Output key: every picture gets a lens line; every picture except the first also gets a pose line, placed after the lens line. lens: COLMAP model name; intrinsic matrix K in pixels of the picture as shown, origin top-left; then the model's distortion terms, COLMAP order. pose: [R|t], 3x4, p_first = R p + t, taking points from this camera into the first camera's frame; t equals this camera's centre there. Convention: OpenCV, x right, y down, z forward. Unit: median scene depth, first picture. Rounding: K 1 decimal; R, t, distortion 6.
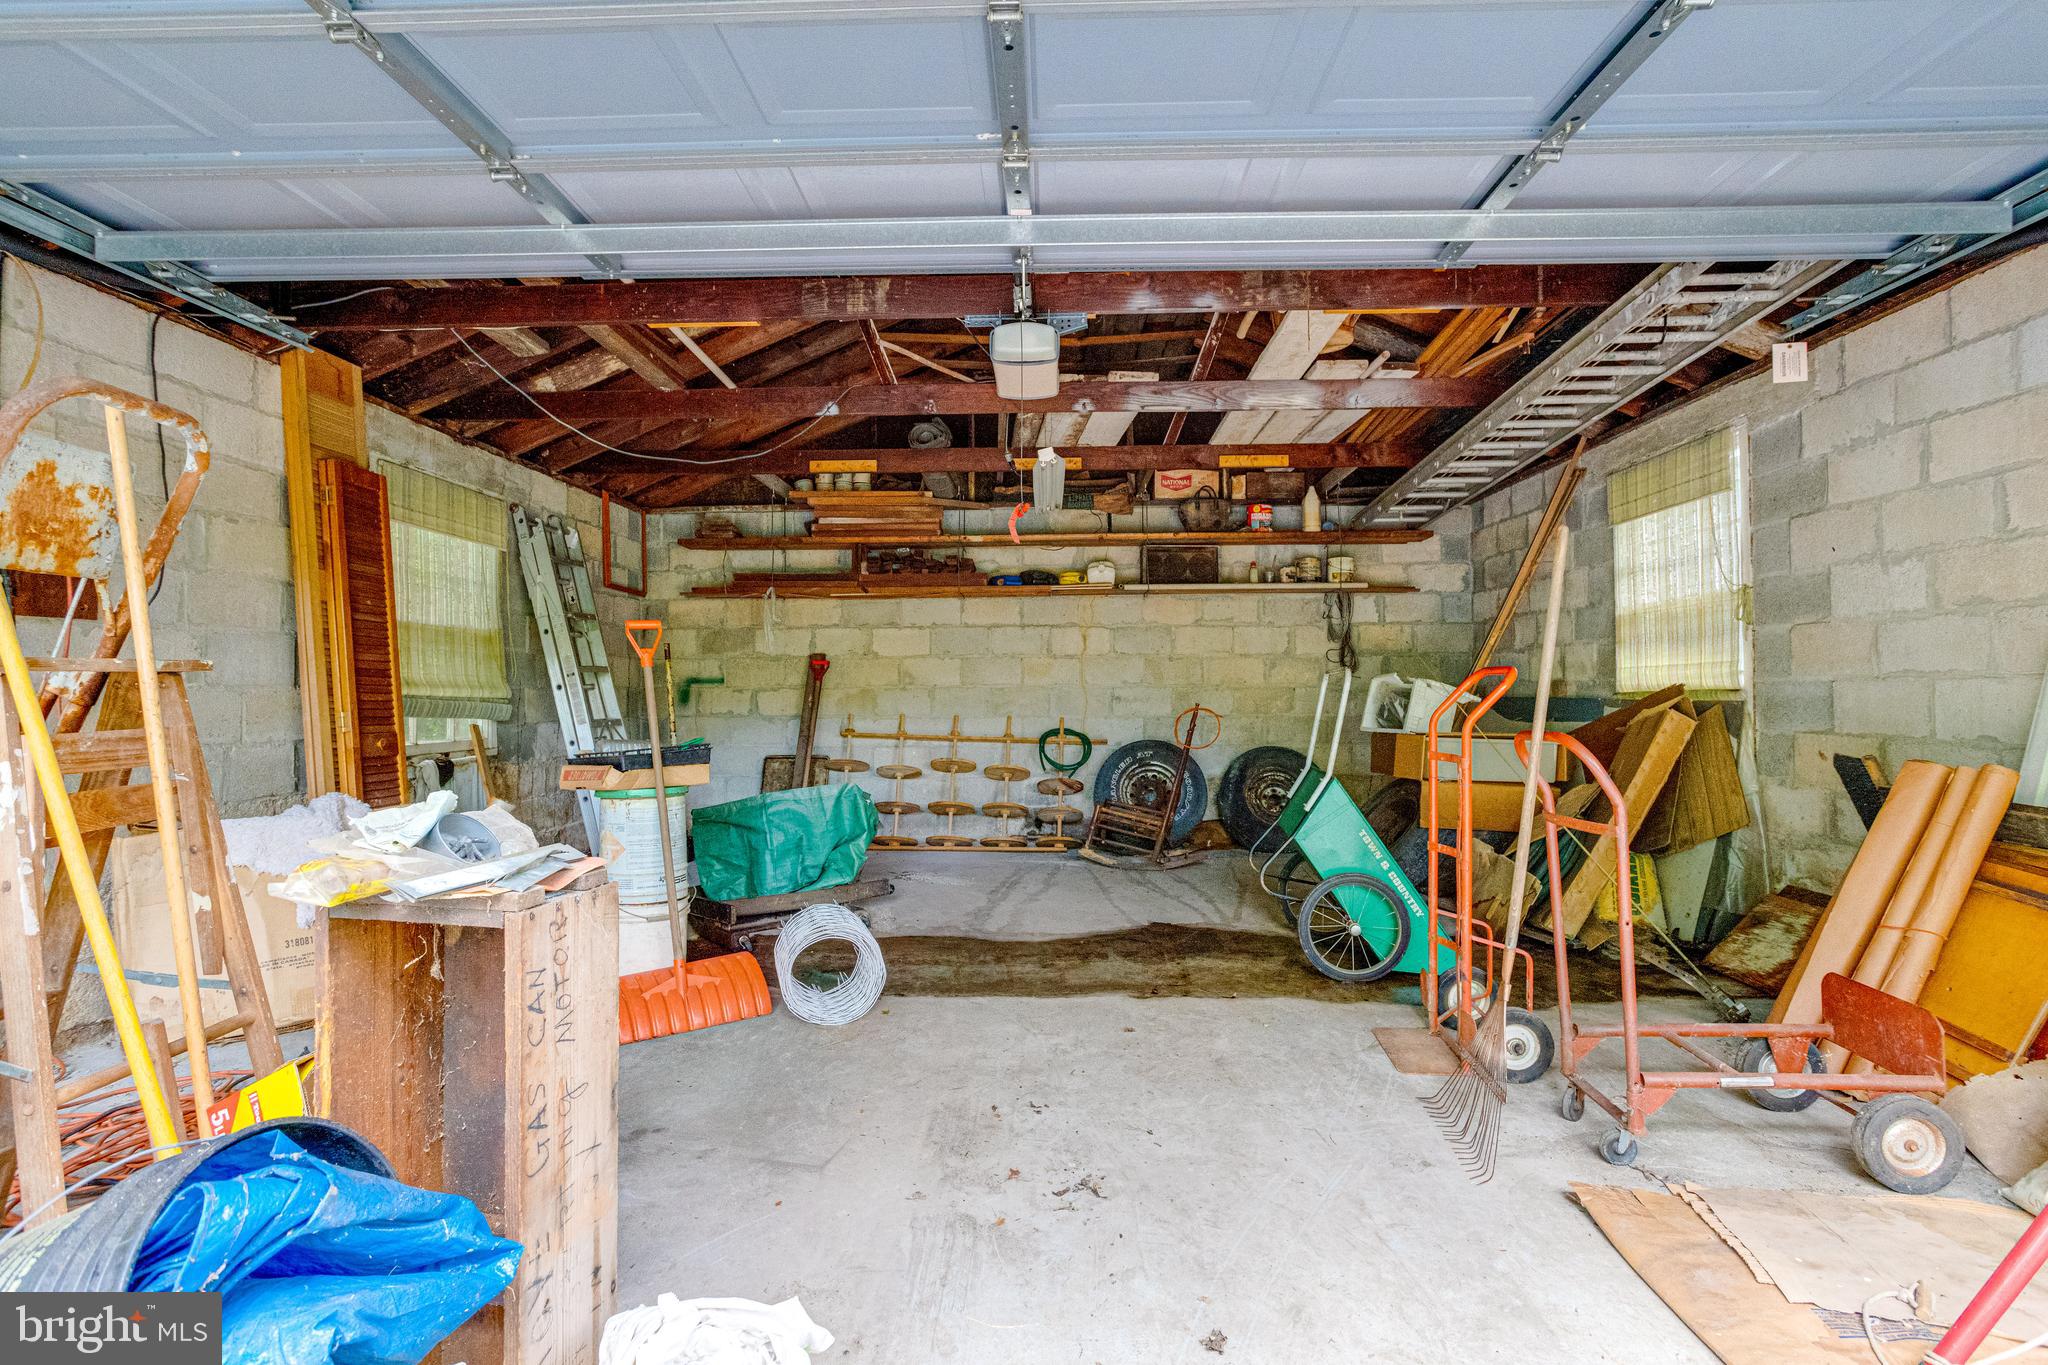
lens RADIAL K [[991.2, 0, 1018.0], [0, 991.2, 673.2], [0, 0, 1]] dist [-0.047590, 0.030127]
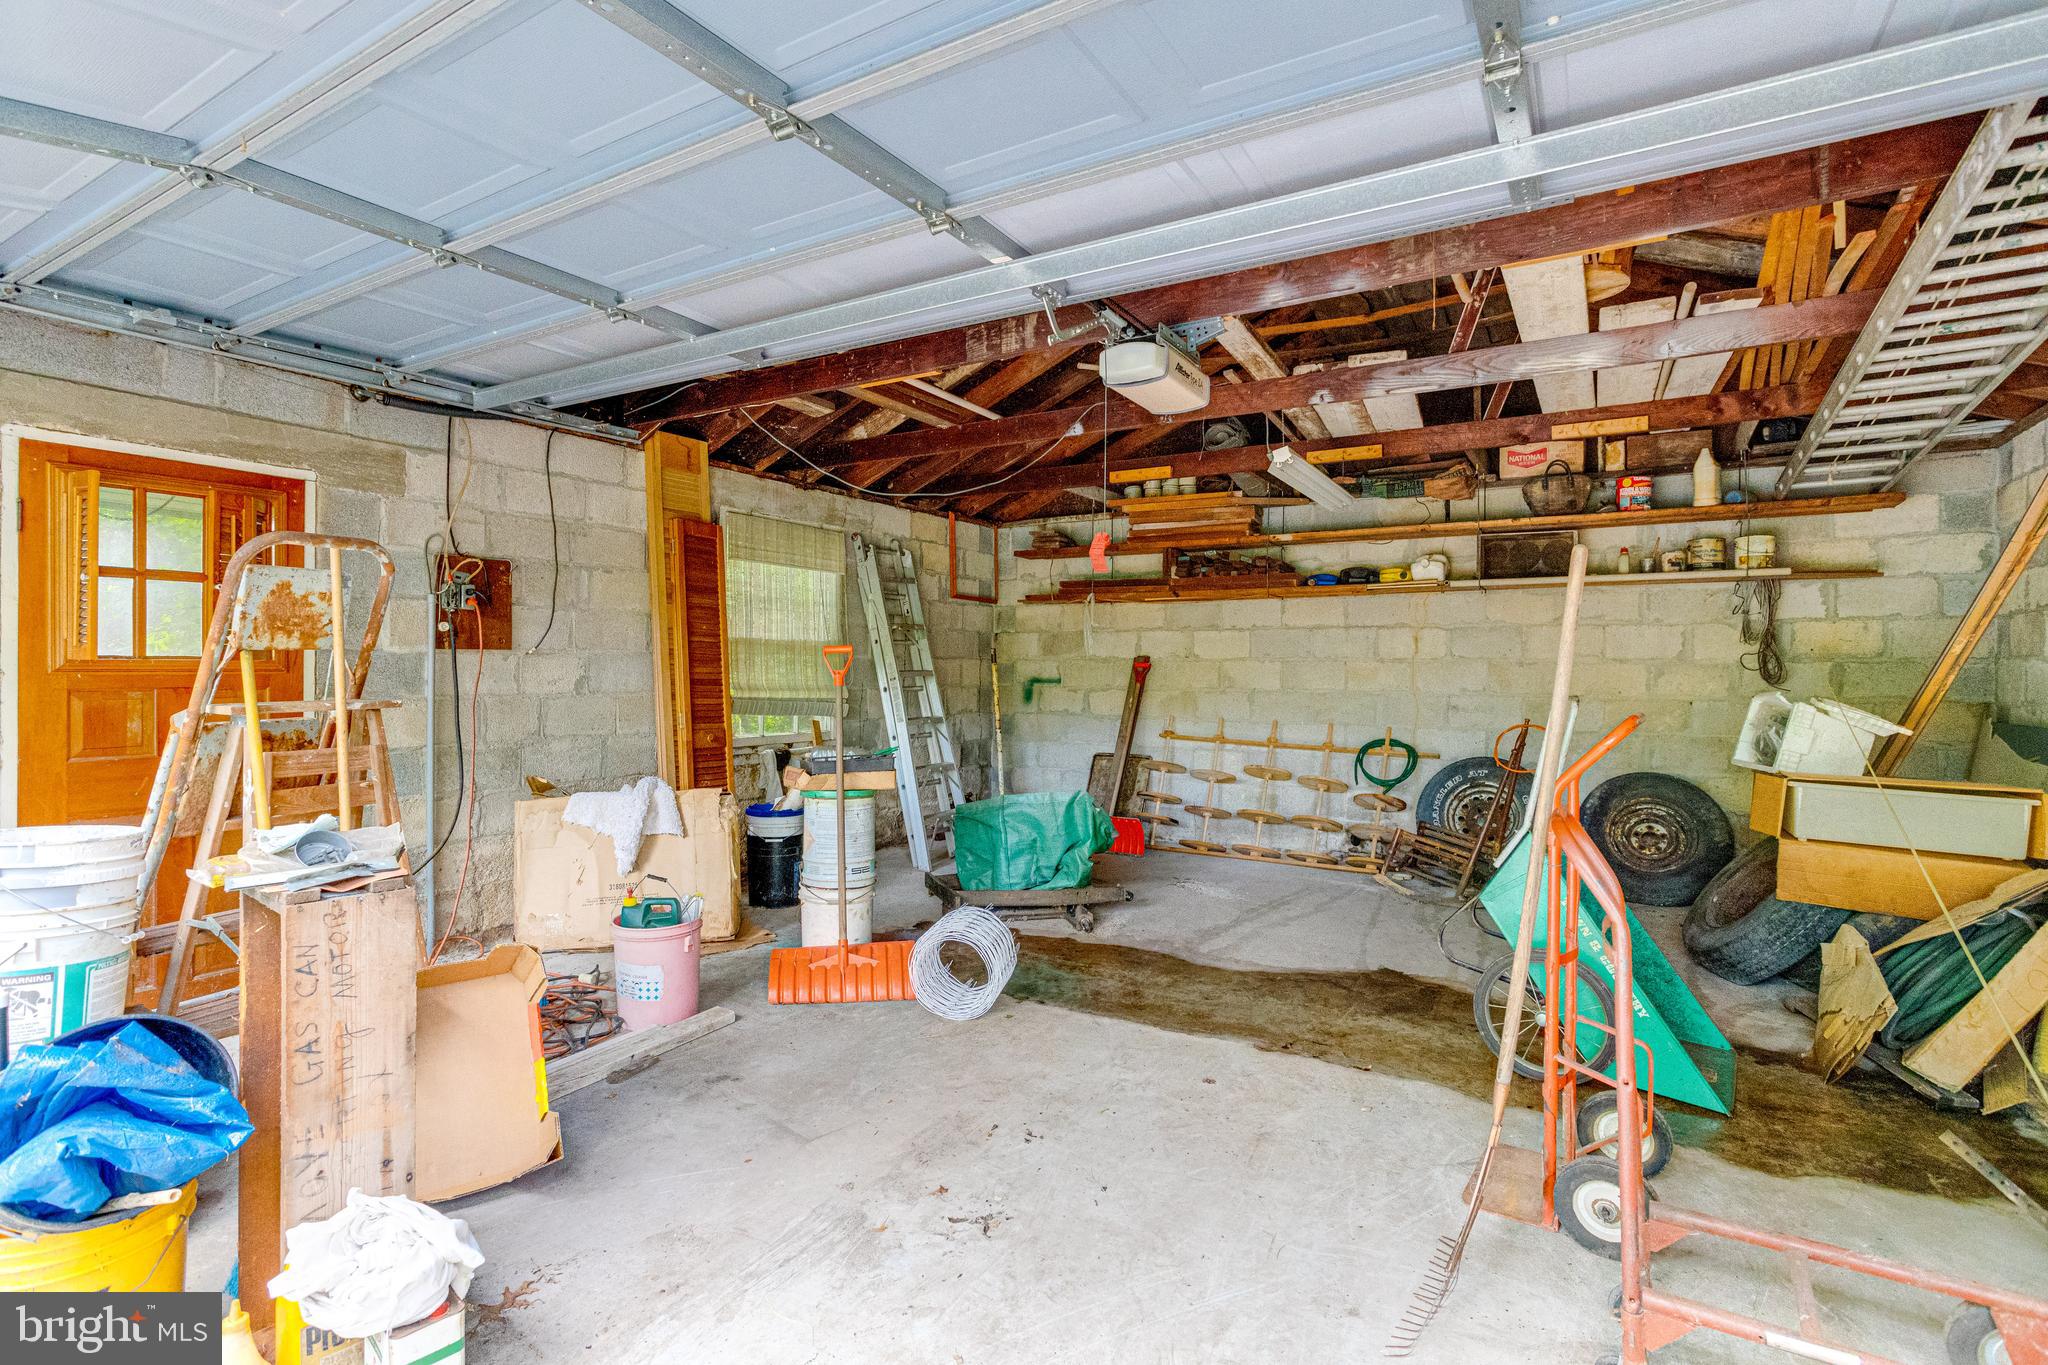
lens RADIAL K [[991.2, 0, 1018.0], [0, 991.2, 673.2], [0, 0, 1]] dist [-0.047590, 0.030127]
pose [[0.871091, 0.012027, -0.490975, 0.201617], [-0.002136, 0.999783, 0.020701, -0.024289], [0.491117, -0.016983, 0.870928, 0.044800]]
